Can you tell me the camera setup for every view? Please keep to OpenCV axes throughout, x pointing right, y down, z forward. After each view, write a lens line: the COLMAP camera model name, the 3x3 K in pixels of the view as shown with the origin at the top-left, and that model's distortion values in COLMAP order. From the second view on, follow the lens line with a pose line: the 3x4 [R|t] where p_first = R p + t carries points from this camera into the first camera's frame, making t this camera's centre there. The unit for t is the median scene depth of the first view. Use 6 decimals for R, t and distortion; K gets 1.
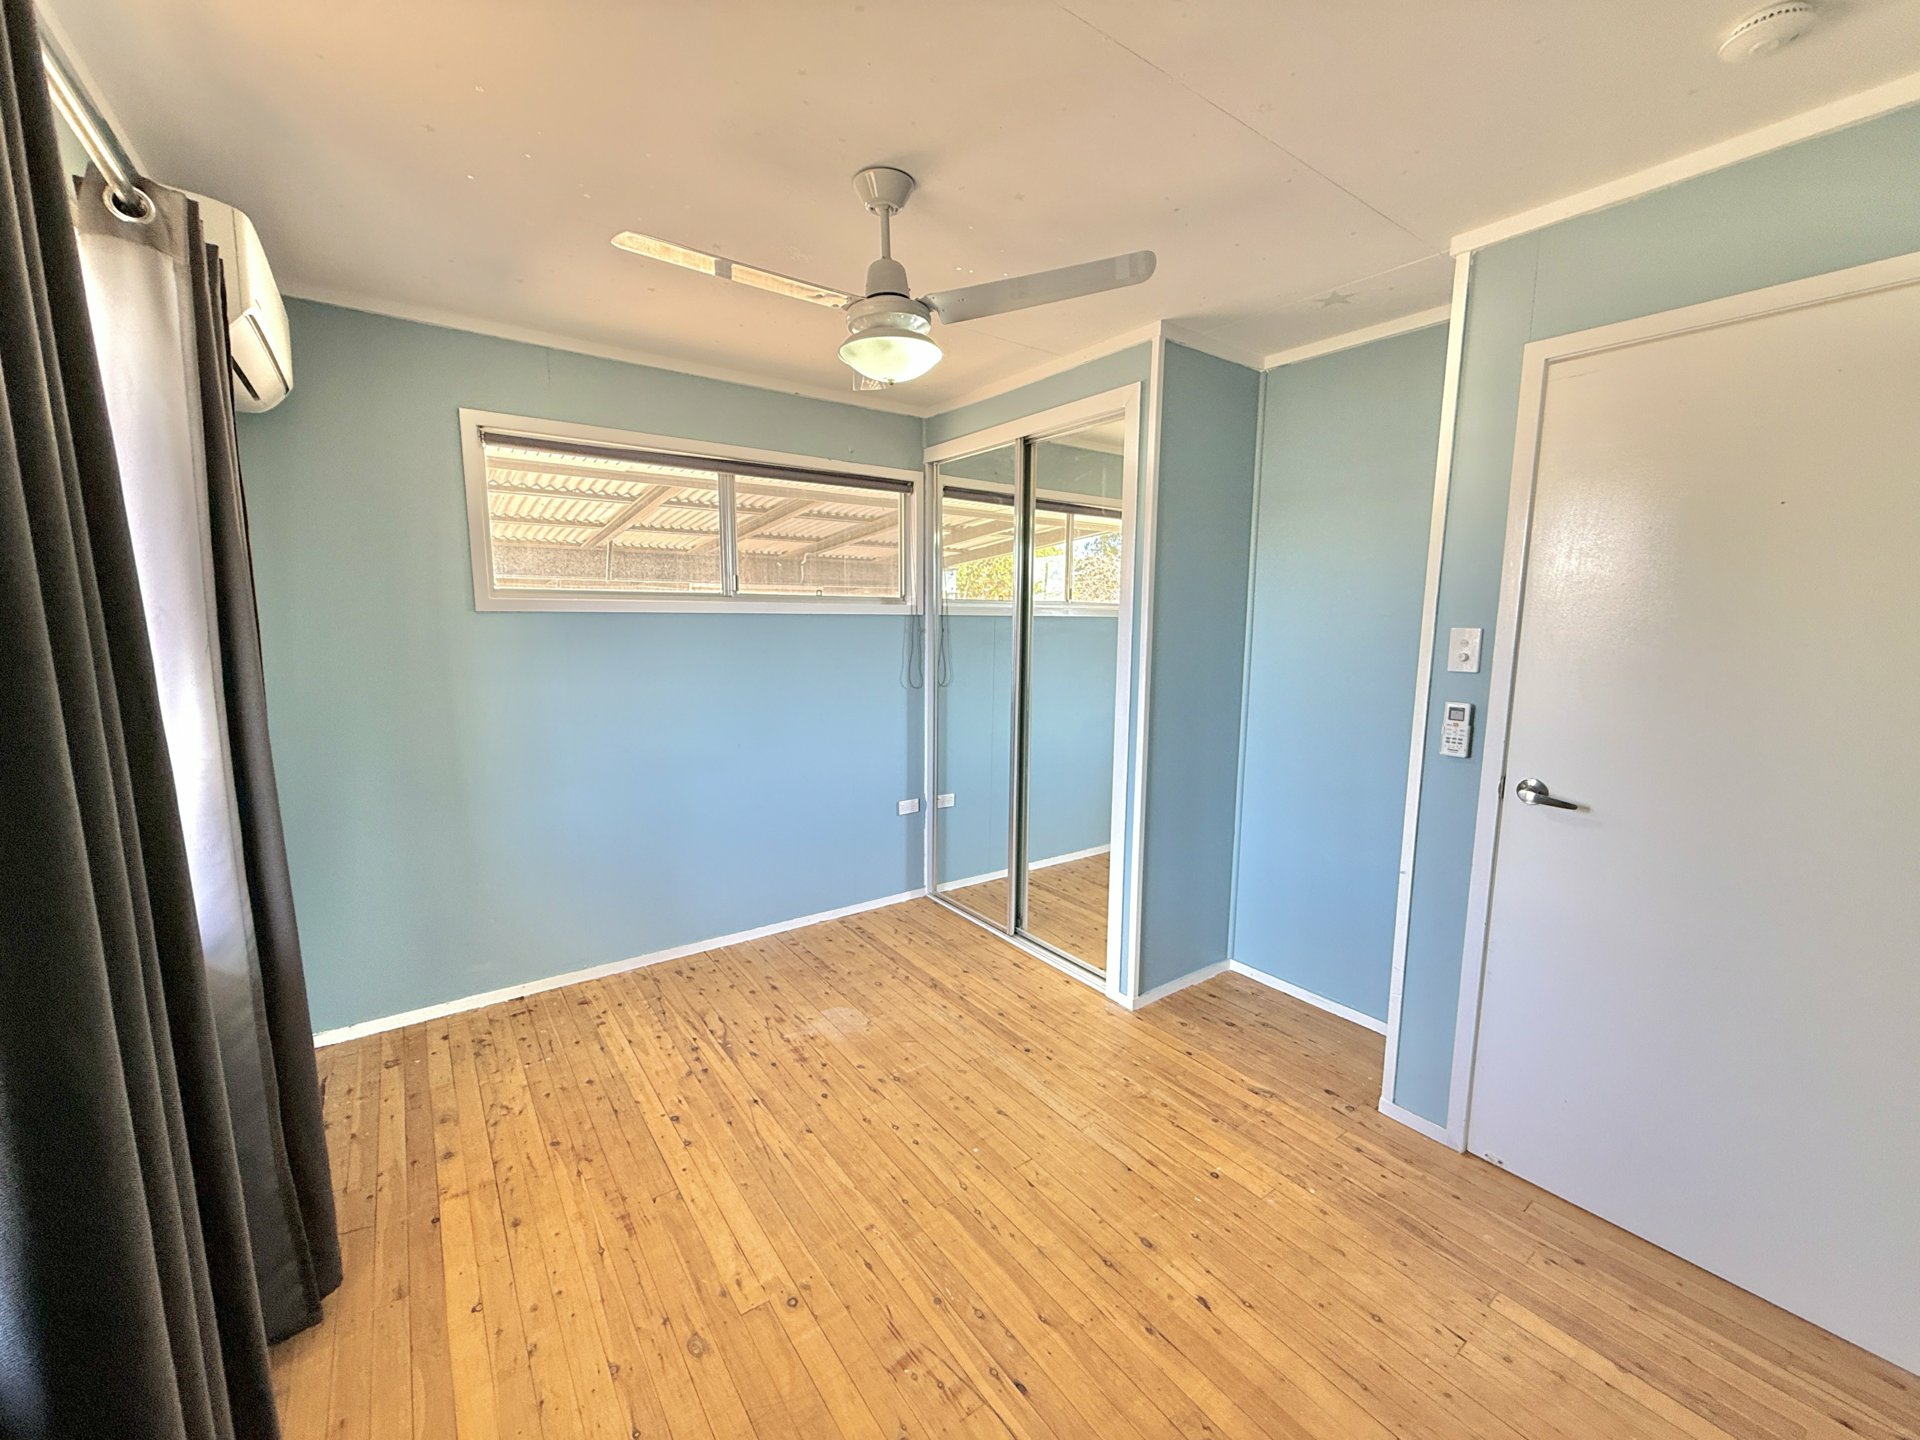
lens RADIAL K [[762.2, 0, 955.5], [0, 762.2, 721.1], [0, 0, 1]] dist [-0.000538, -0.000001]
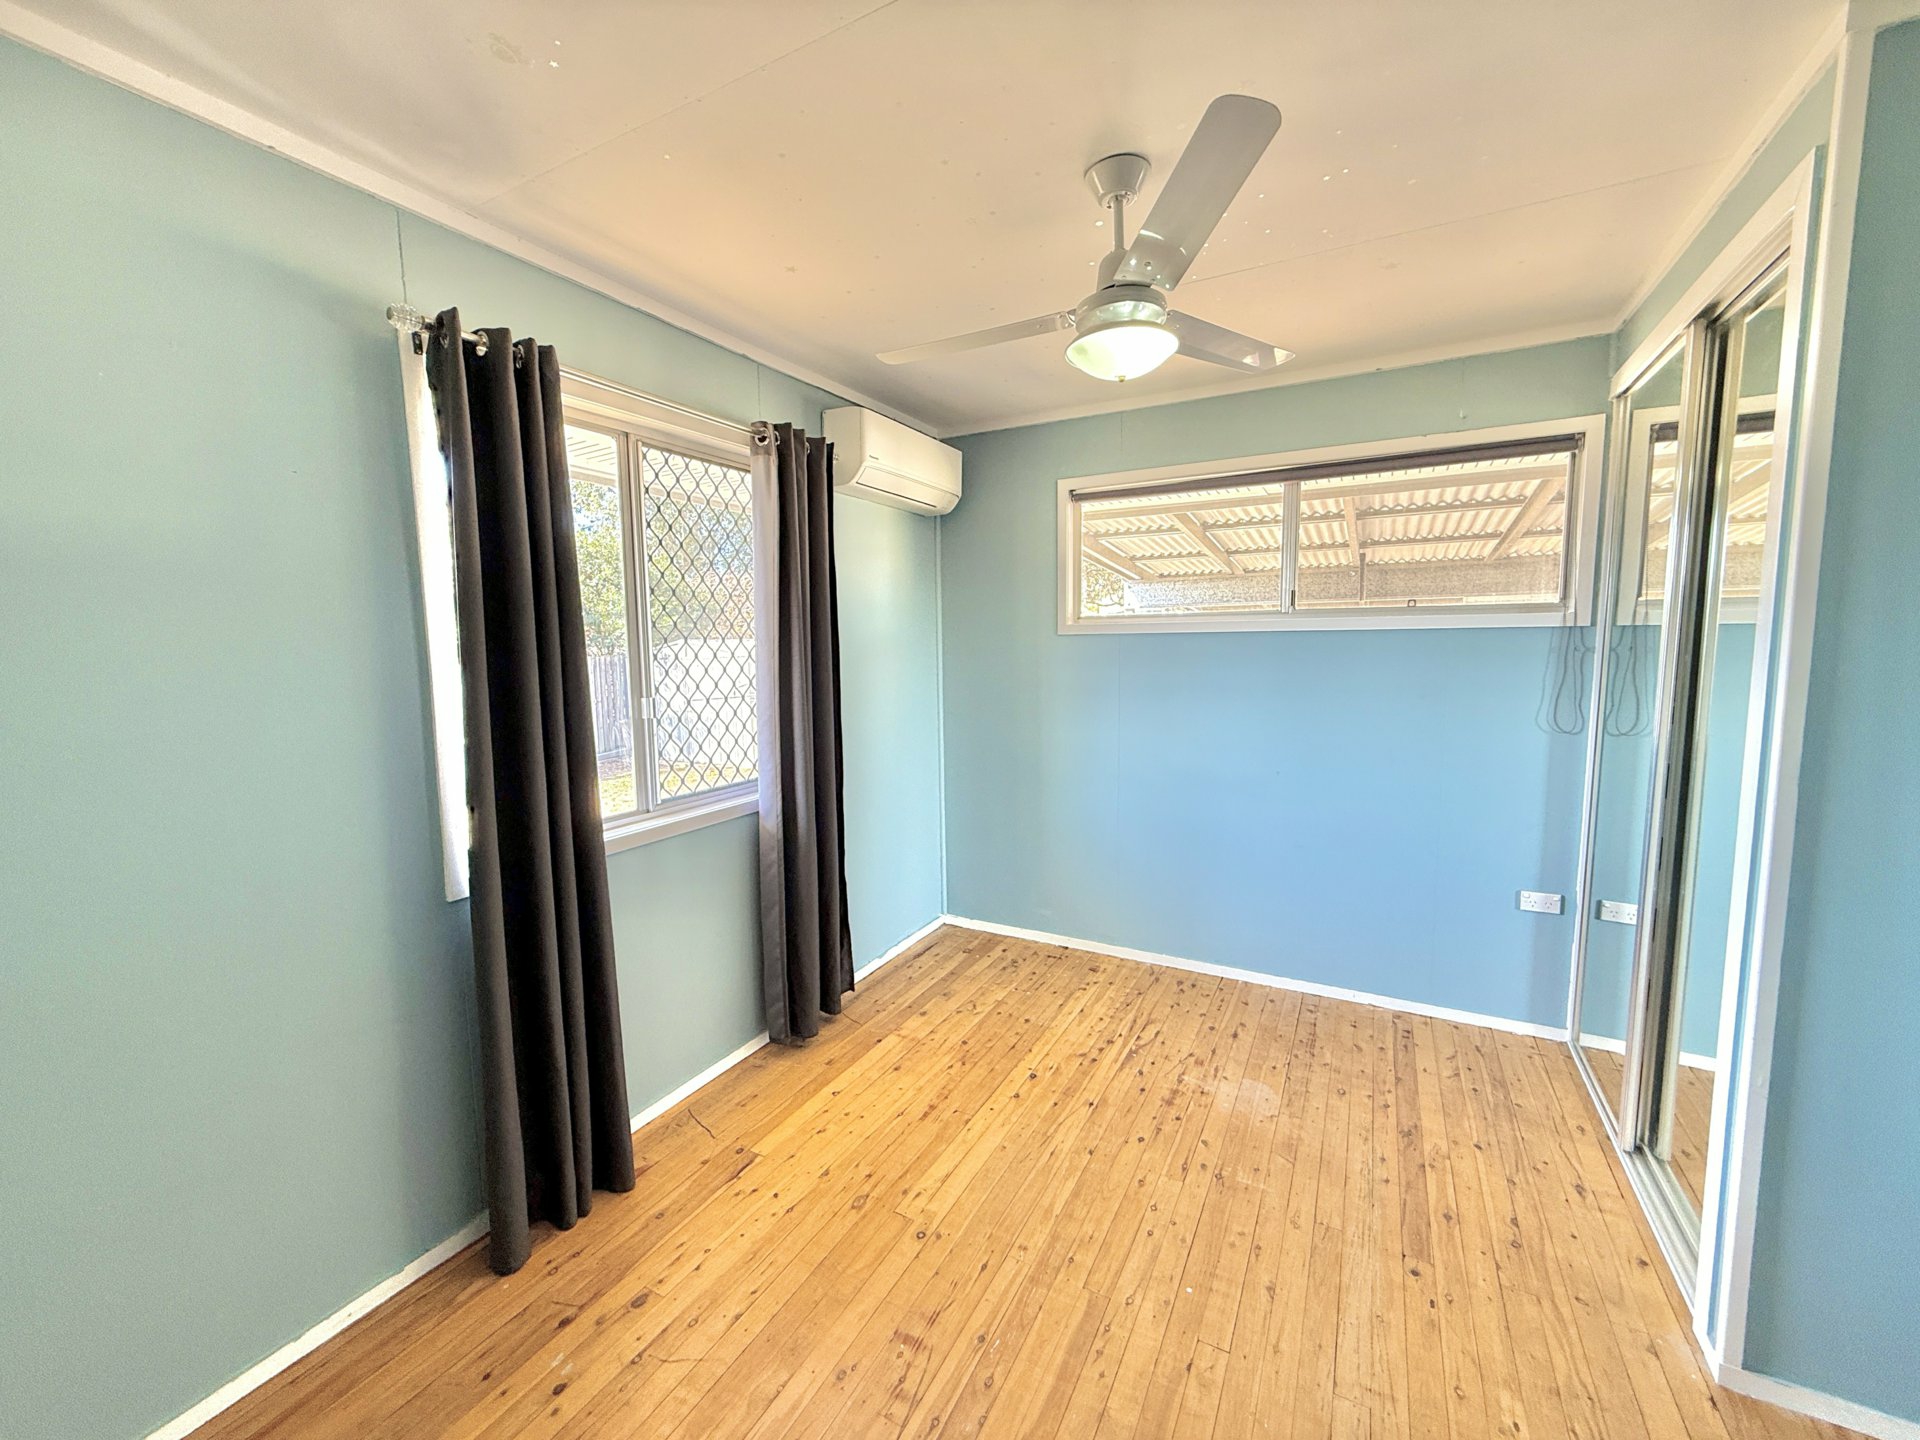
lens RADIAL K [[762.2, 0, 955.5], [0, 762.2, 721.1], [0, 0, 1]] dist [-0.000538, -0.000001]
pose [[0.426470, 0.081032, -0.900865, 0.486907], [-0.107914, 0.993423, 0.038271, -0.031532], [0.898041, 0.080895, 0.432410, 0.309926]]
